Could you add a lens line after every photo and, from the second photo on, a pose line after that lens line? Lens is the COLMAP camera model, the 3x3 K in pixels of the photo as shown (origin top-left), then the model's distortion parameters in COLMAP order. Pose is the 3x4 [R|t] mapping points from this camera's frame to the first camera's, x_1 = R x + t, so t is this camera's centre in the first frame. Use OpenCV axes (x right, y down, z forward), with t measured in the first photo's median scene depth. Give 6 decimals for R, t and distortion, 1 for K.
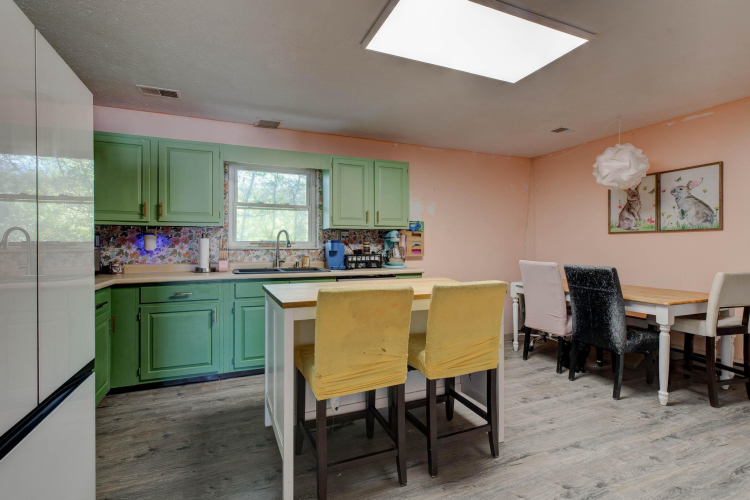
lens RADIAL K [[339.0, 0, 372.6], [0, 339.0, 245.1], [0, 0, 1]] dist [0.005020, -0.000616]
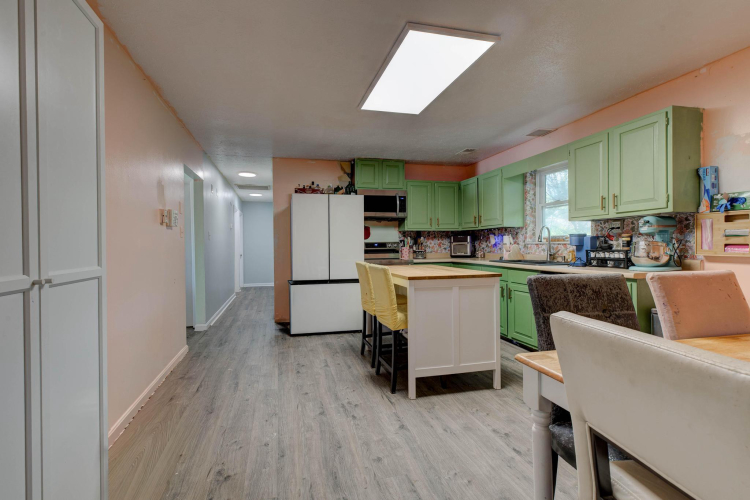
lens RADIAL K [[416.2, 0, 375.3], [0, 416.2, 249.4], [0, 0, 1]] dist [0.000394, 0.000023]
pose [[-0.182542, 0.017039, -0.983050, 1.558559], [0.020273, 0.999702, 0.013563, 0.001275], [0.982989, -0.017453, -0.182833, 0.950513]]
